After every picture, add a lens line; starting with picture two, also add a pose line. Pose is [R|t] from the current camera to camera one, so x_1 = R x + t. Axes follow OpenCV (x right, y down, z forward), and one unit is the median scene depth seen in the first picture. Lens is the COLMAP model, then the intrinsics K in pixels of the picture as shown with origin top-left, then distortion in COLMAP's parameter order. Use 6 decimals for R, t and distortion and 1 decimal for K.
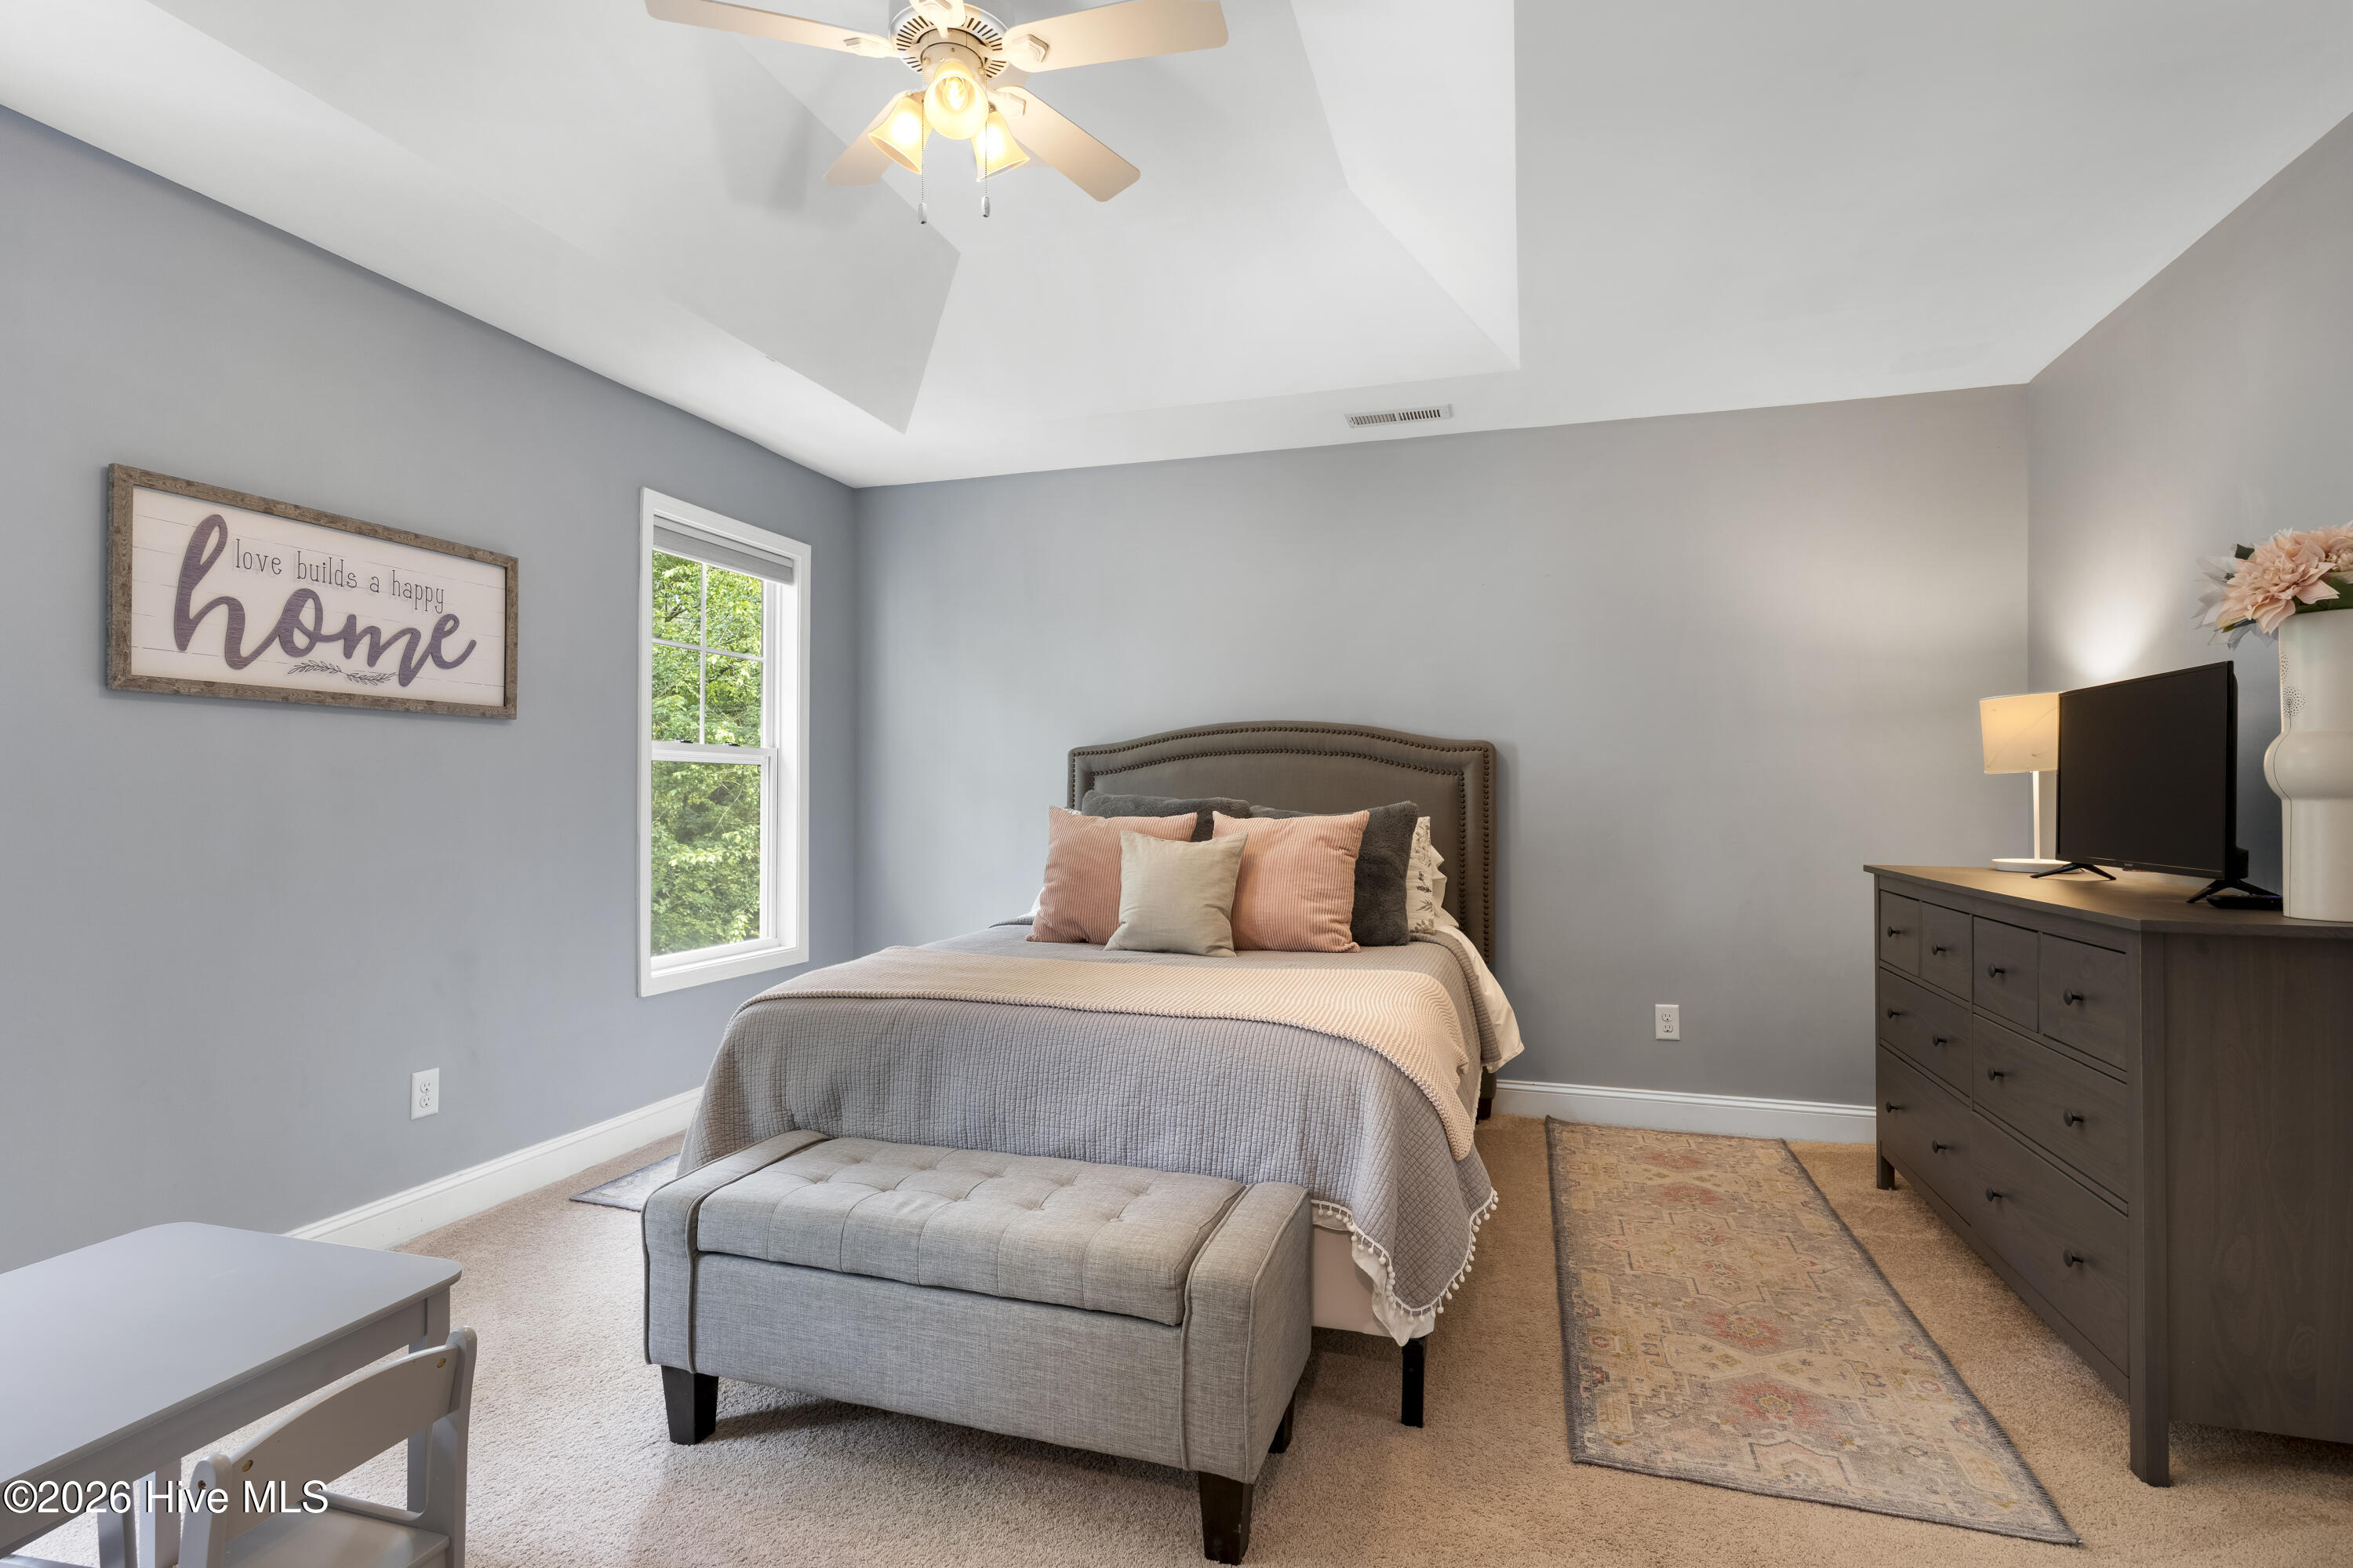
lens RADIAL K [[1141.2, 0, 1169.3], [0, 1141.2, 784.6], [0, 0, 1]] dist [0.003678, -0.000725]
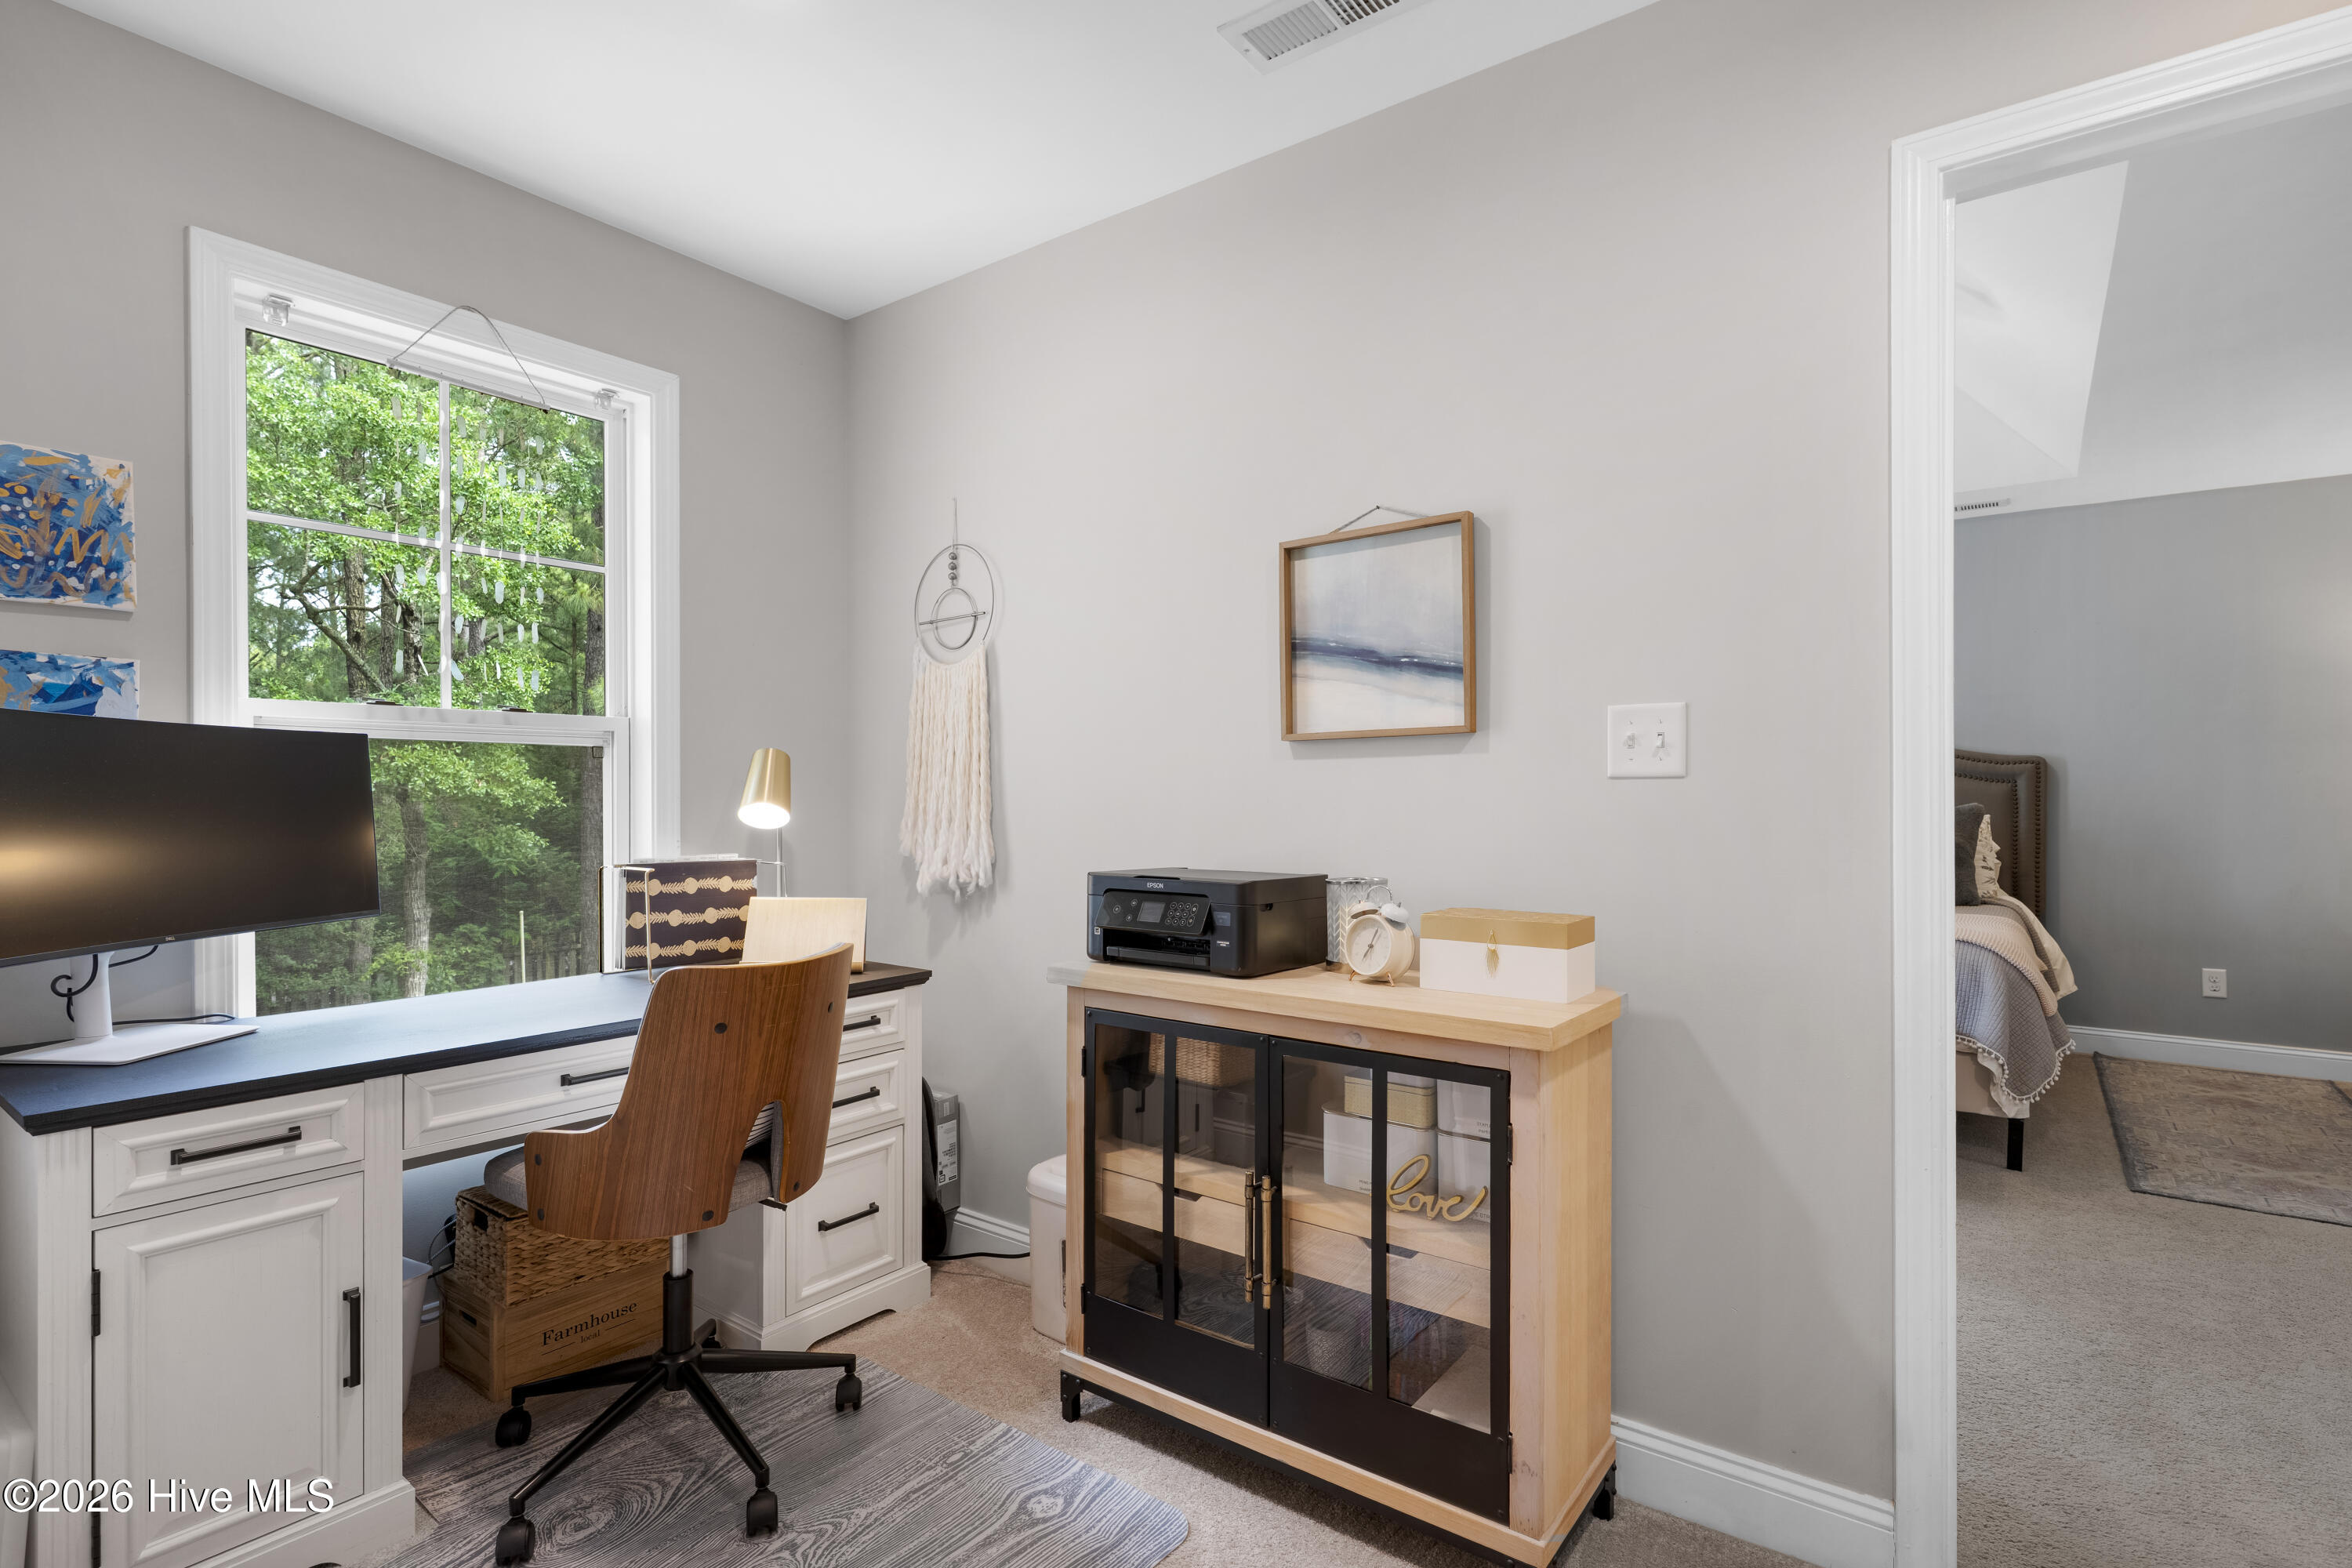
lens RADIAL K [[1140.6, 0, 1170.6], [0, 1140.6, 796.7], [0, 0, 1]] dist [0.003678, -0.000725]
pose [[0.942386, 0.002287, -0.334521, -0.247791], [0.000718, 0.999961, 0.008858, -0.005795], [0.334528, -0.008587, 0.942347, -0.625308]]
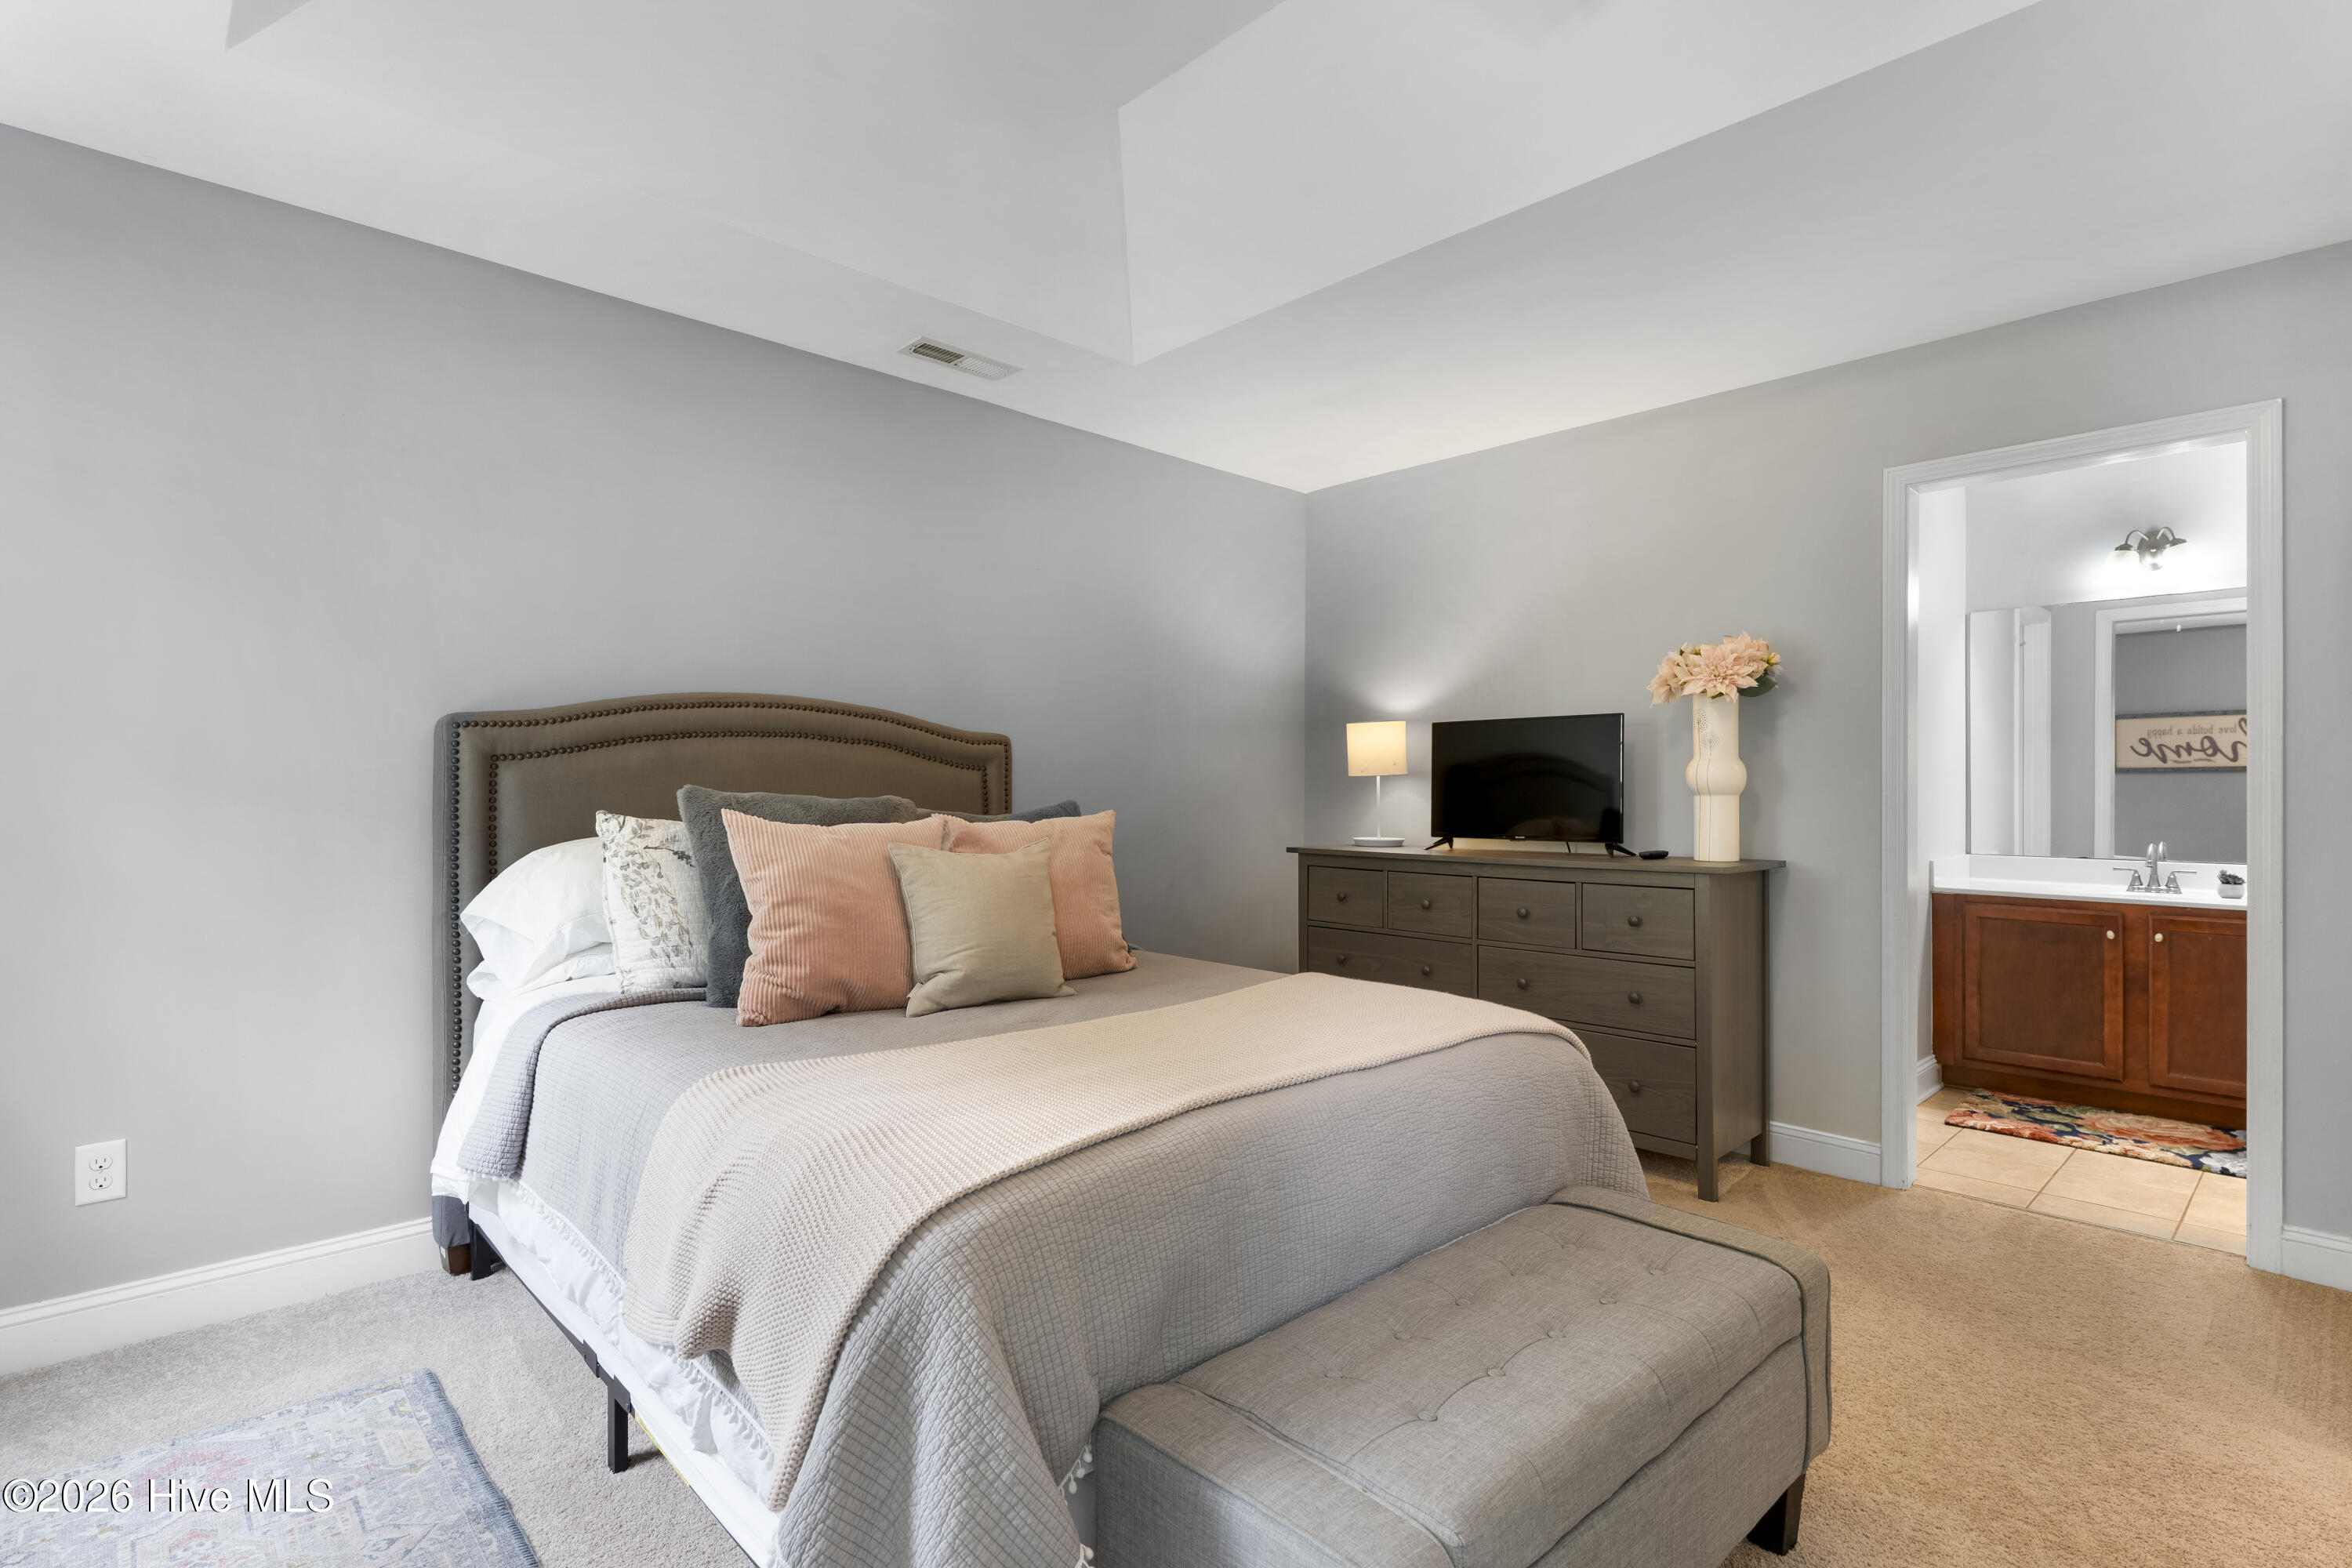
lens RADIAL K [[1140.6, 0, 1178.5], [0, 1140.6, 787.6], [0, 0, 1]] dist [0.003678, -0.000725]
pose [[0.481495, 0.003175, 0.876443, -0.568516], [-0.008661, 0.999962, 0.001136, 0.003534], [-0.876406, -0.008138, 0.481505, 0.506803]]
